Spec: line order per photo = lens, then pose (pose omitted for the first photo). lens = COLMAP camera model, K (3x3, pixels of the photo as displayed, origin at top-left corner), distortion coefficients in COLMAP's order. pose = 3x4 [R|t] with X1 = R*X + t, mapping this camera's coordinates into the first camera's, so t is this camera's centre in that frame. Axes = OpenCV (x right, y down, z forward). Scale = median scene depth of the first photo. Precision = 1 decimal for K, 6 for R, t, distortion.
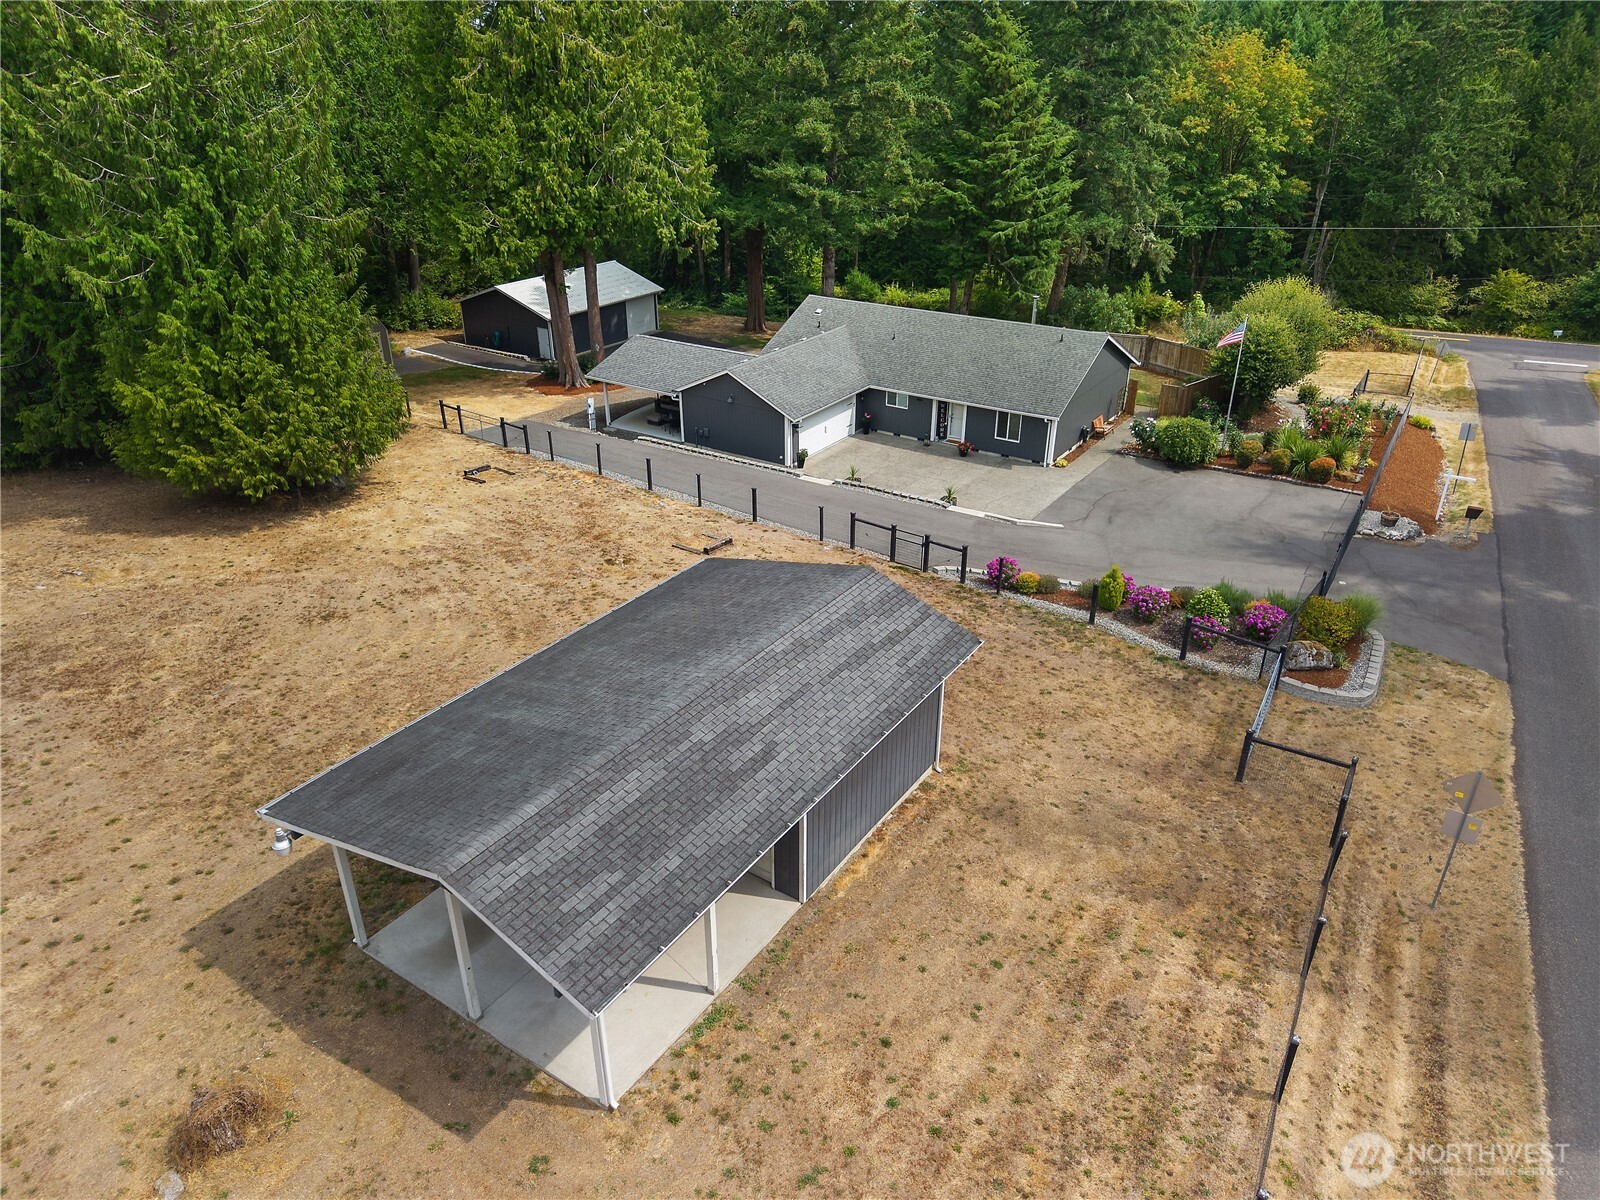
lens RADIAL K [[1115.8, 0, 800.0], [0, 1115.8, 600.0], [0, 0, 1]] dist [0.033013, -0.021960]
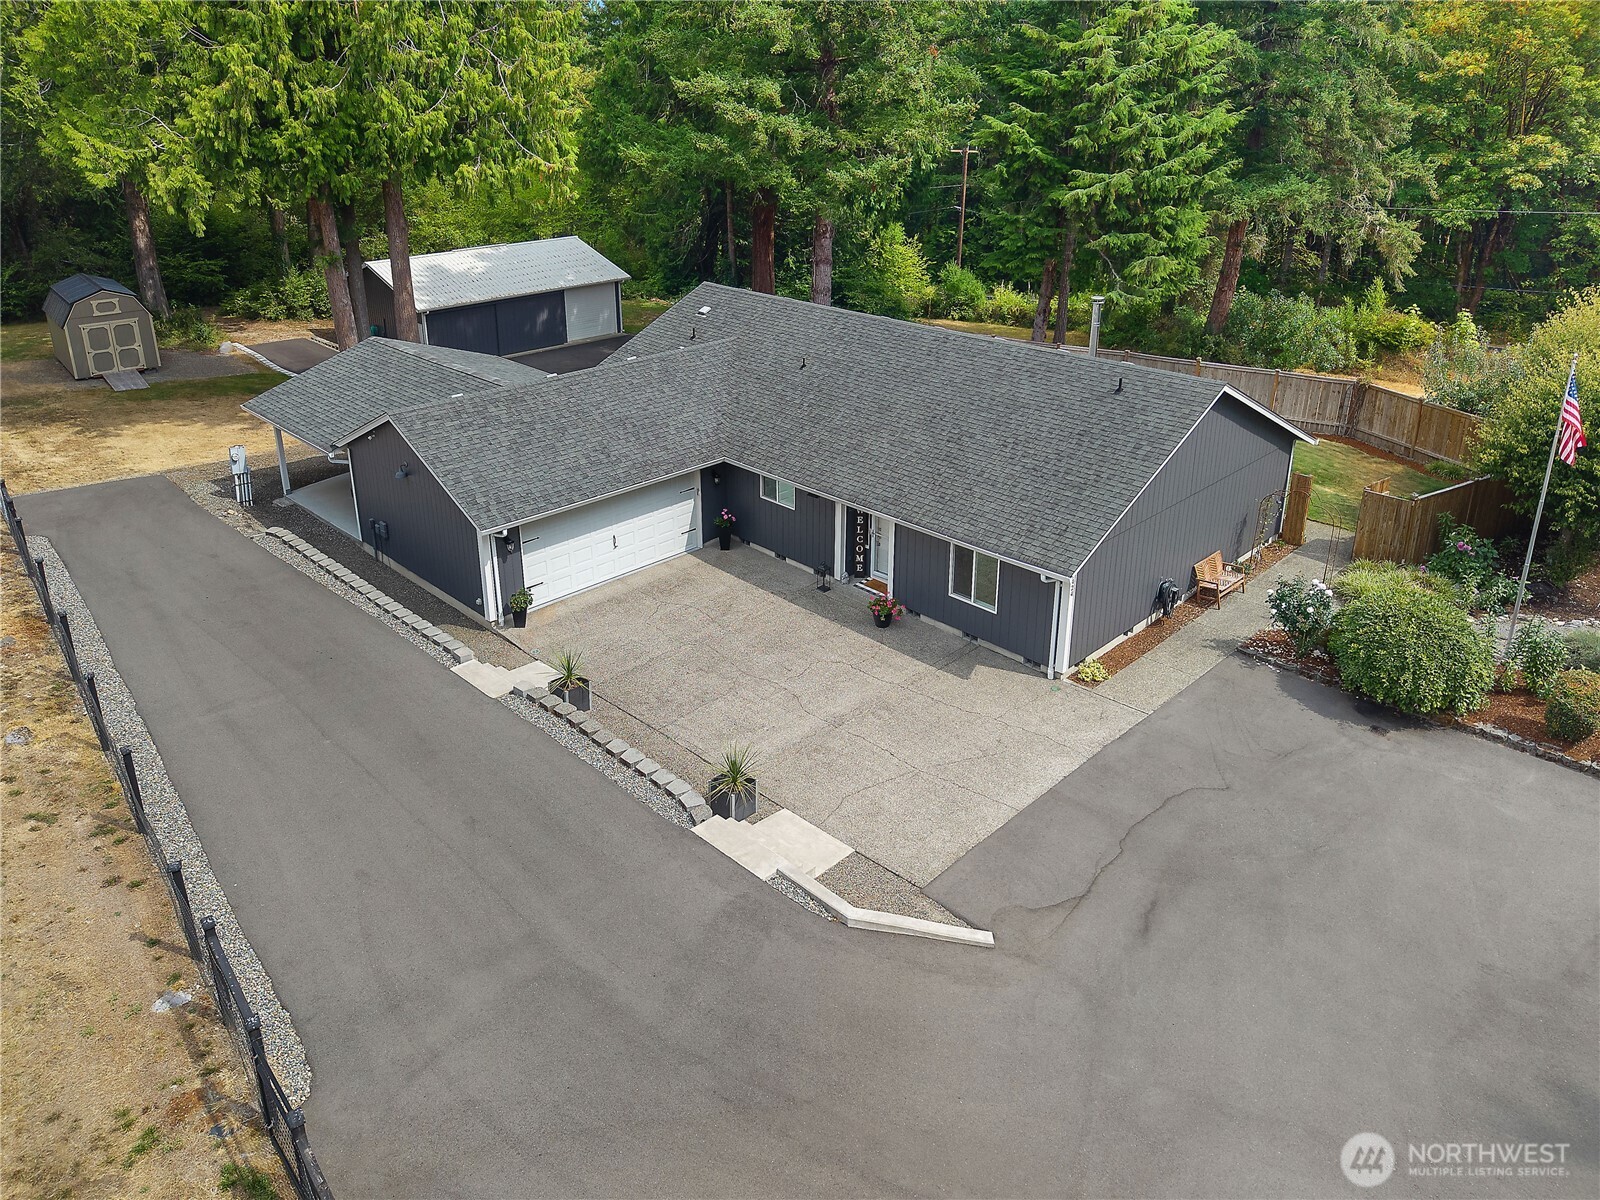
lens RADIAL K [[1150.6, 0, 792.7], [0, 1150.6, 457.9], [0, 0, 1]] dist [0.038558, -0.039026]
pose [[0.979299, 0.062363, -0.192572, 0.159787], [-0.086901, 0.988753, -0.121723, -0.110691], [0.182815, 0.135938, 0.973704, 0.425548]]
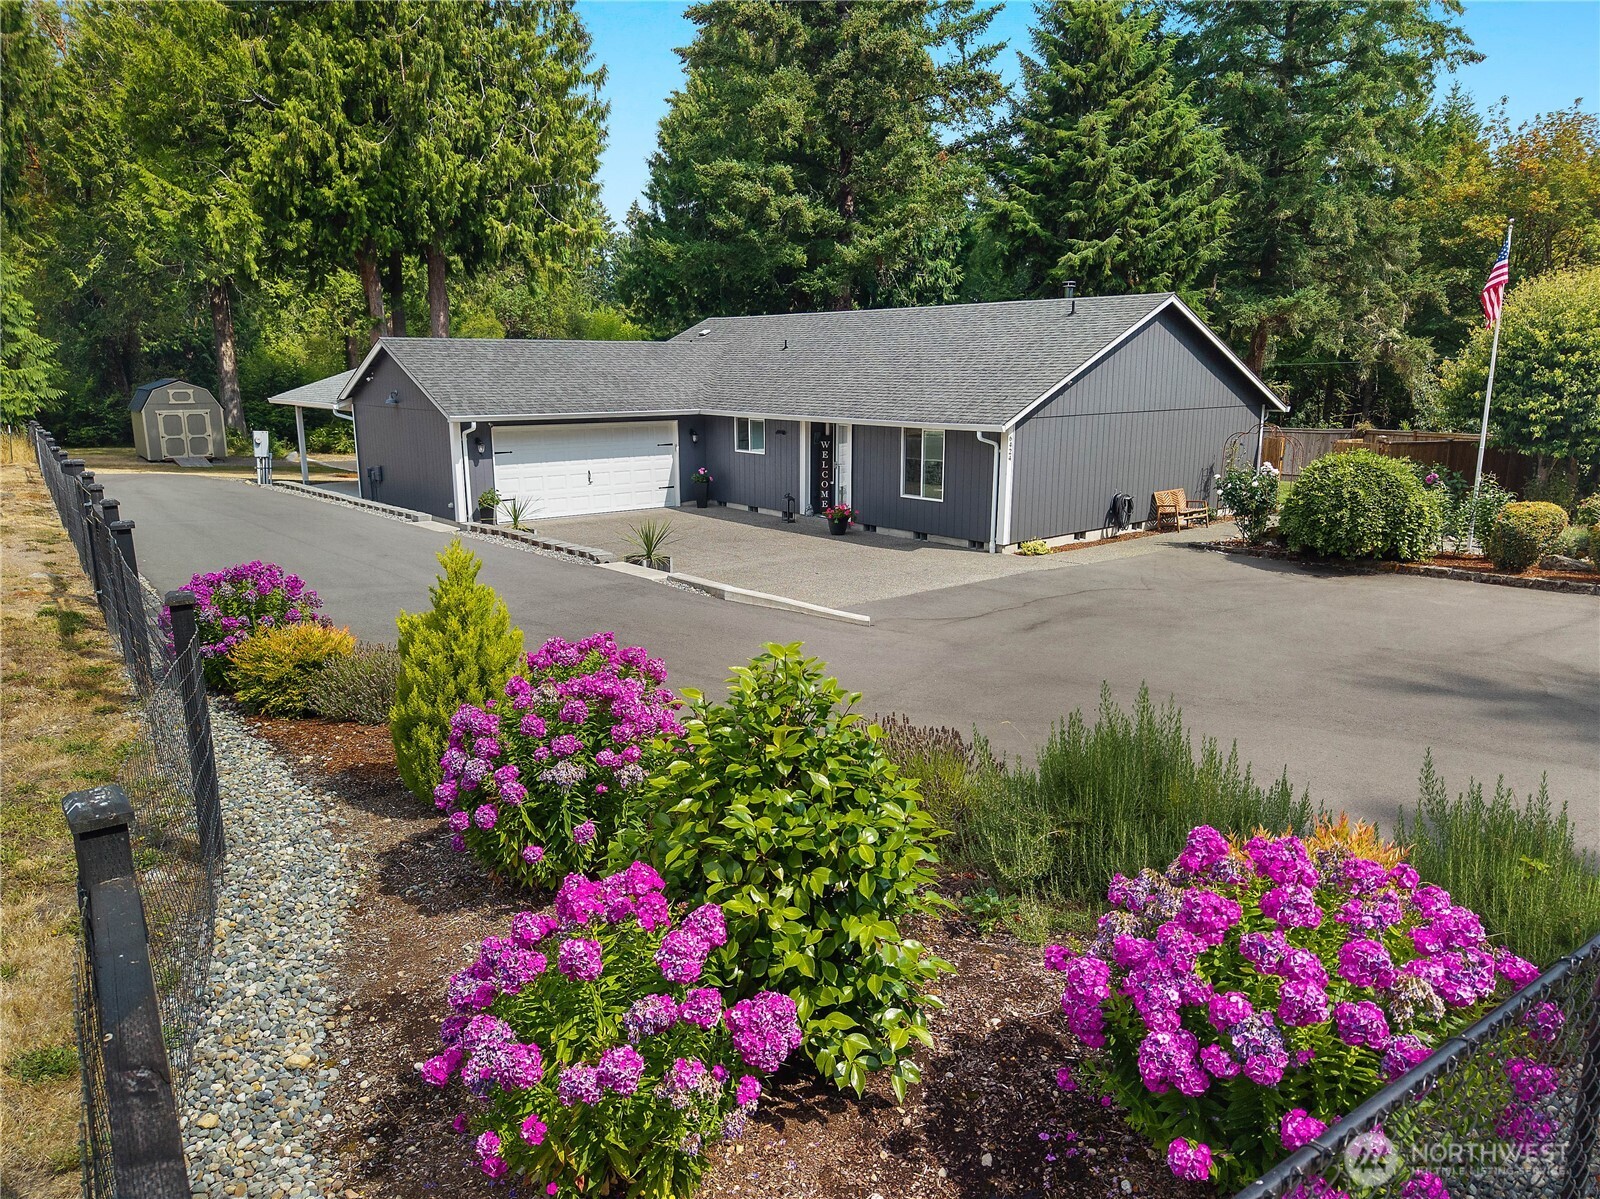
lens RADIAL K [[1115.8, 0, 800.0], [0, 1115.8, 599.5], [0, 0, 1]] dist [0.033013, -0.021960]
pose [[0.963157, 0.048056, -0.264611, 0.207987], [-0.114092, 0.963992, -0.240212, 0.009992], [0.243539, 0.261552, 0.933959, 0.461410]]
